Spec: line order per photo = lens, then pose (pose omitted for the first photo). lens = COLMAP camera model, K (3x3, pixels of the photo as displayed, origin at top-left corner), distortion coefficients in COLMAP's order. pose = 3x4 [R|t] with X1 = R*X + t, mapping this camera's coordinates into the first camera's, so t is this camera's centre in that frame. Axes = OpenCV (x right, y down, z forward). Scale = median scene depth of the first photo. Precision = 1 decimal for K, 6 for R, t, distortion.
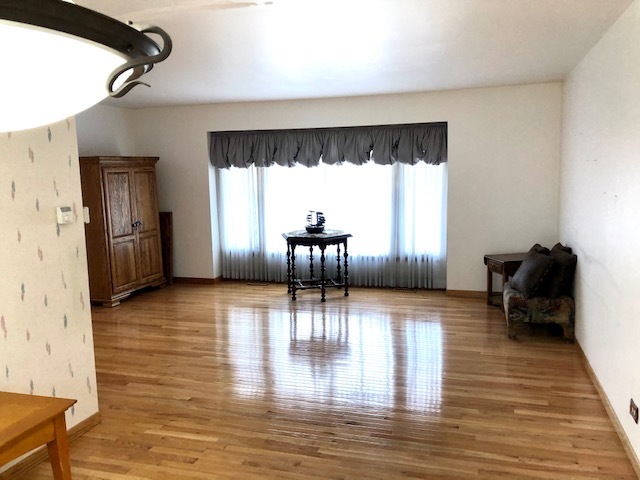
lens RADIAL K [[527.3, 0, 320.7], [0, 527.3, 240.5], [0, 0, 1]] dist [0.011664, 0.005547]
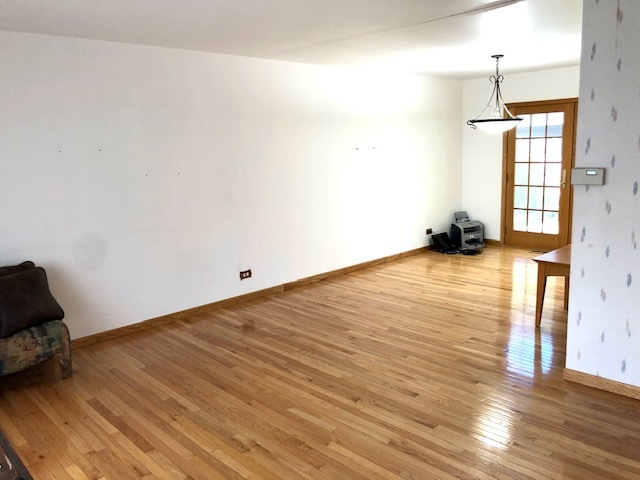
lens RADIAL K [[527.3, 0, 319.8], [0, 527.3, 240.4], [0, 0, 1]] dist [0.011664, 0.005547]
pose [[-0.871167, -0.028820, 0.490139, -0.554228], [0.134692, 0.945950, 0.295021, -0.310415], [-0.472150, 0.323031, -0.820199, 2.205931]]
